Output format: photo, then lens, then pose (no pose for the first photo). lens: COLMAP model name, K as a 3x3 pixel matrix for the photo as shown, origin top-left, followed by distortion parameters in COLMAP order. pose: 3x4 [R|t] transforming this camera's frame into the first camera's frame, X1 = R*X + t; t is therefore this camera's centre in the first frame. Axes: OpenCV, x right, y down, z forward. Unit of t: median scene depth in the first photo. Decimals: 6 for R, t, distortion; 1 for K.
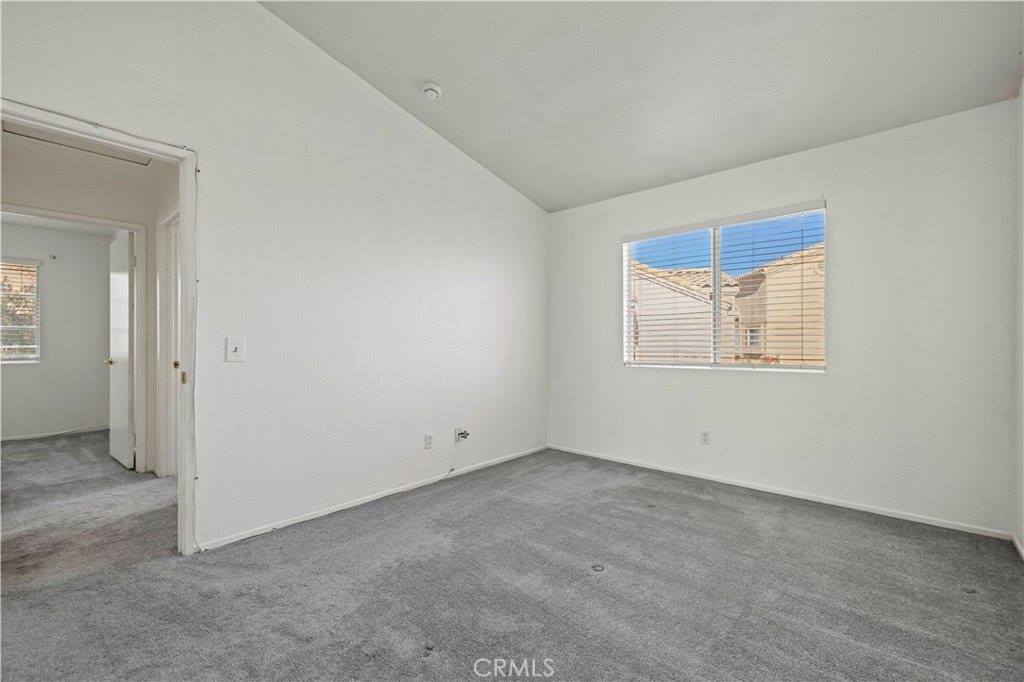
lens RADIAL K [[438.9, 0, 507.4], [0, 438.9, 337.4], [0, 0, 1]] dist [0.001895, 0.000073]
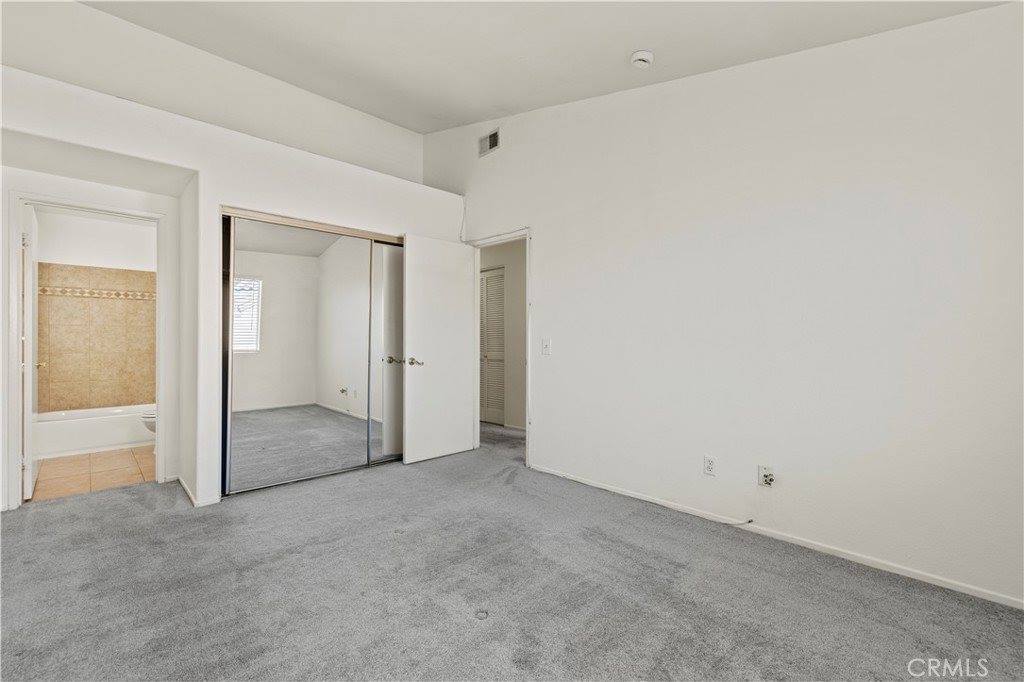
lens RADIAL K [[440.6, 0, 505.4], [0, 440.6, 341.7], [0, 0, 1]] dist [0.008244, -0.000141]
pose [[-0.069599, 0.008614, -0.997538, 0.843655], [0.015039, 0.999858, 0.007584, -0.004240], [0.997462, -0.014474, -0.069719, 0.892420]]
